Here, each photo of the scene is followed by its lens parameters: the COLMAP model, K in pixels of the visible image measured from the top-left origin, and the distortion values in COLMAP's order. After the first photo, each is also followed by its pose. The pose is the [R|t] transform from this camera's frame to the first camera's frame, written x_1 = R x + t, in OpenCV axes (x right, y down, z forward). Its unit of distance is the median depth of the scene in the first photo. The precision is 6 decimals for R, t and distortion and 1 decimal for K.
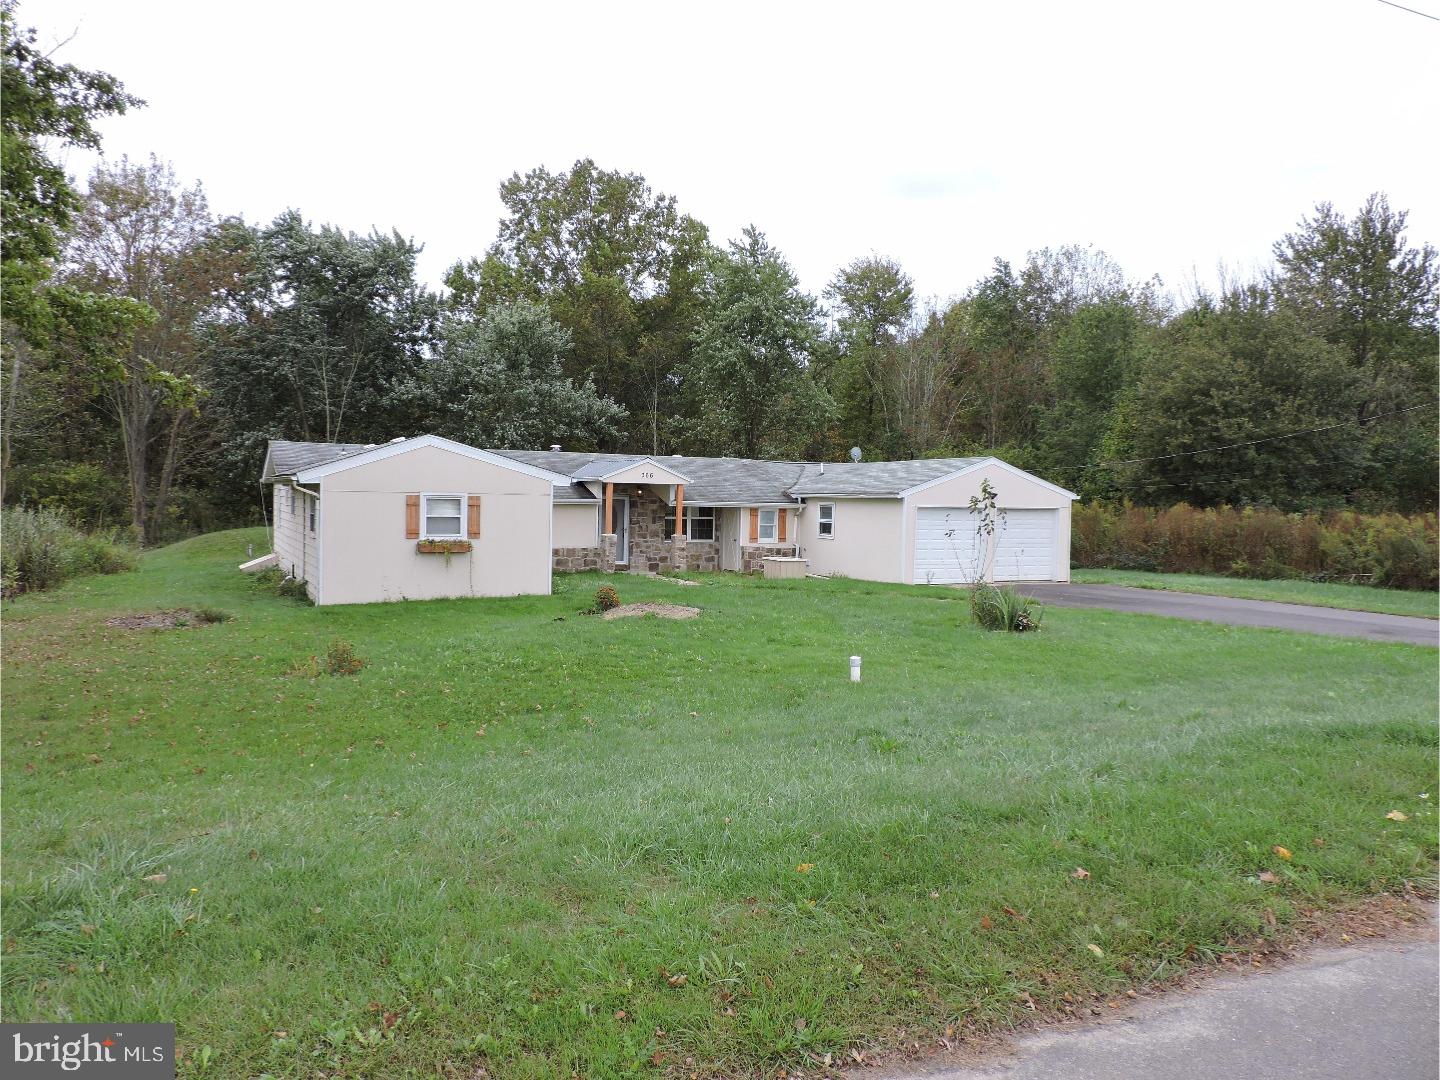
lens RADIAL K [[1052.0, 0, 720.0], [0, 1052.0, 540.0], [0, 0, 1]] dist [-0.013423, 0.001390]
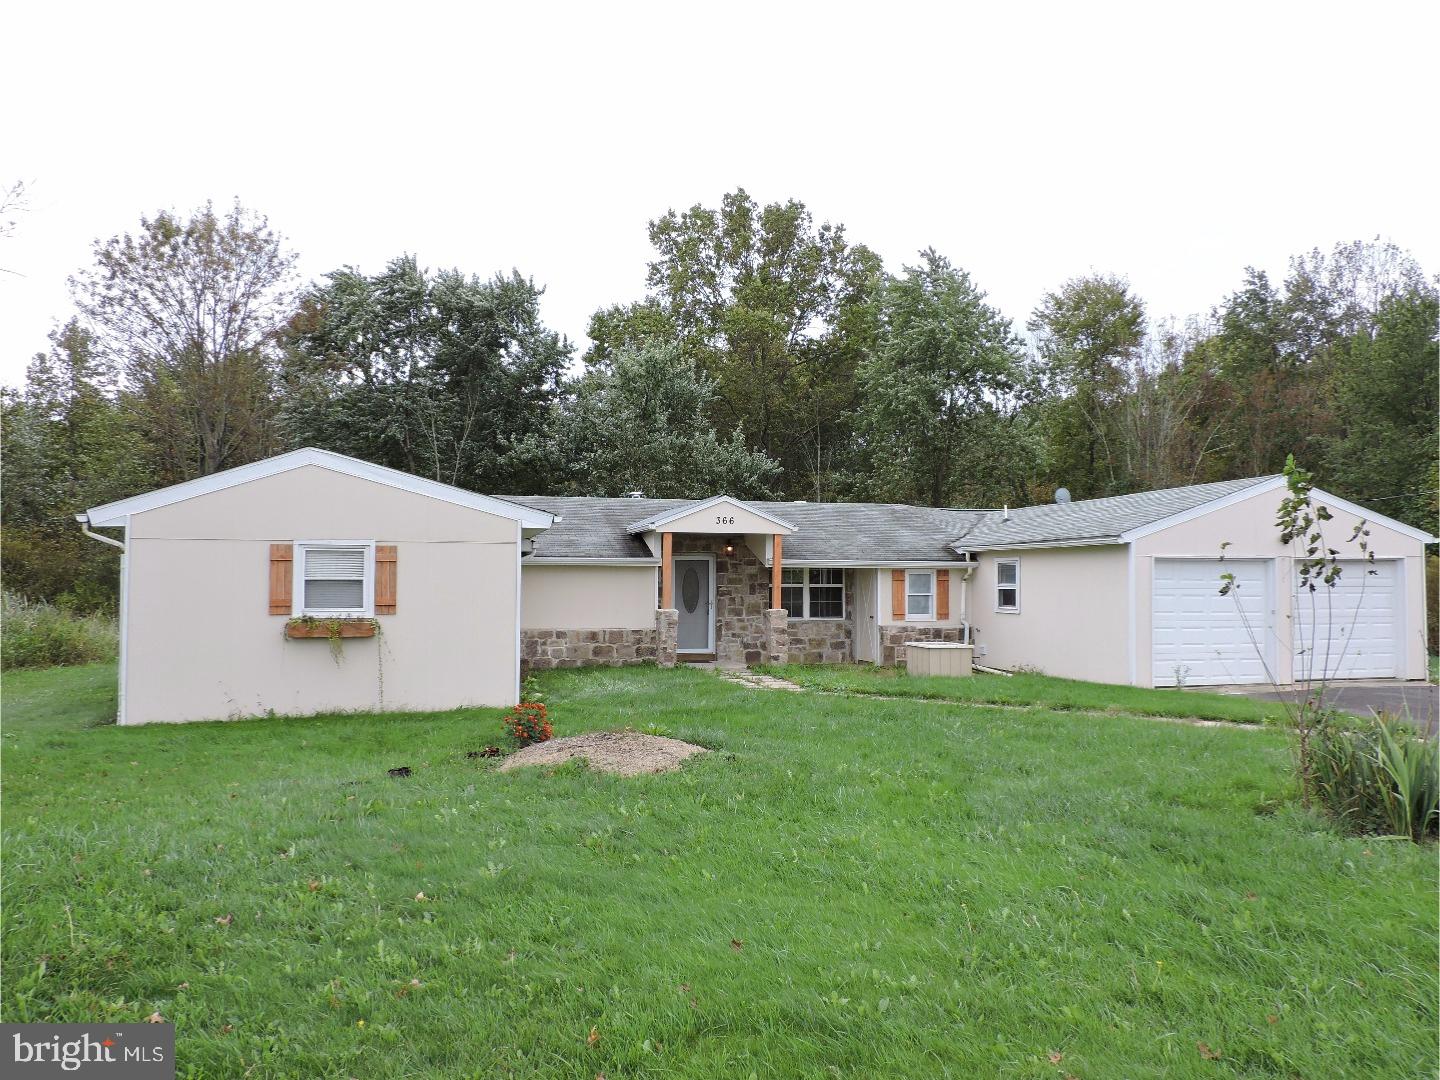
lens RADIAL K [[1052.0, 0, 720.0], [0, 1052.0, 540.0], [0, 0, 1]] dist [-0.013423, 0.001390]
pose [[0.977948, -0.023108, -0.207567, 0.060418], [0.006810, 0.996860, -0.078889, 0.003418], [0.208738, 0.075736, 0.975035, 0.313299]]
